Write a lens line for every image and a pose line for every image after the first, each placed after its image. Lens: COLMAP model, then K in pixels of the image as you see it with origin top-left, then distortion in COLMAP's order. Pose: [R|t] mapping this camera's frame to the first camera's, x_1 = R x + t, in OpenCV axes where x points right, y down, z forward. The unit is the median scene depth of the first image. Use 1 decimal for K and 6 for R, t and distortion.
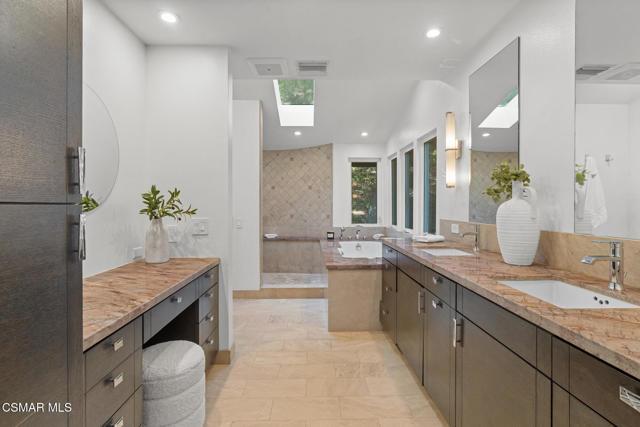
lens RADIAL K [[302.4, 0, 317.8], [0, 302.4, 208.3], [0, 0, 1]] dist [-0.005803, 0.002035]
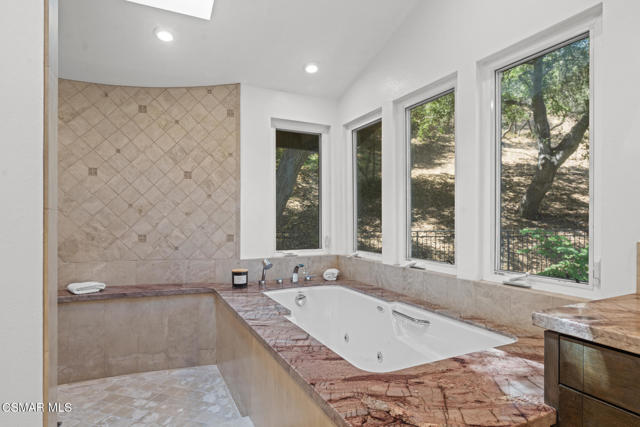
lens RADIAL K [[363.6, 0, 323.9], [0, 363.6, 219.3], [0, 0, 1]] dist [-0.004686, 0.001728]
pose [[0.908758, 0.000796, 0.417323, -0.069588], [0.003481, 0.999949, -0.009489, 0.004554], [-0.417309, 0.010076, 0.908709, 0.427187]]
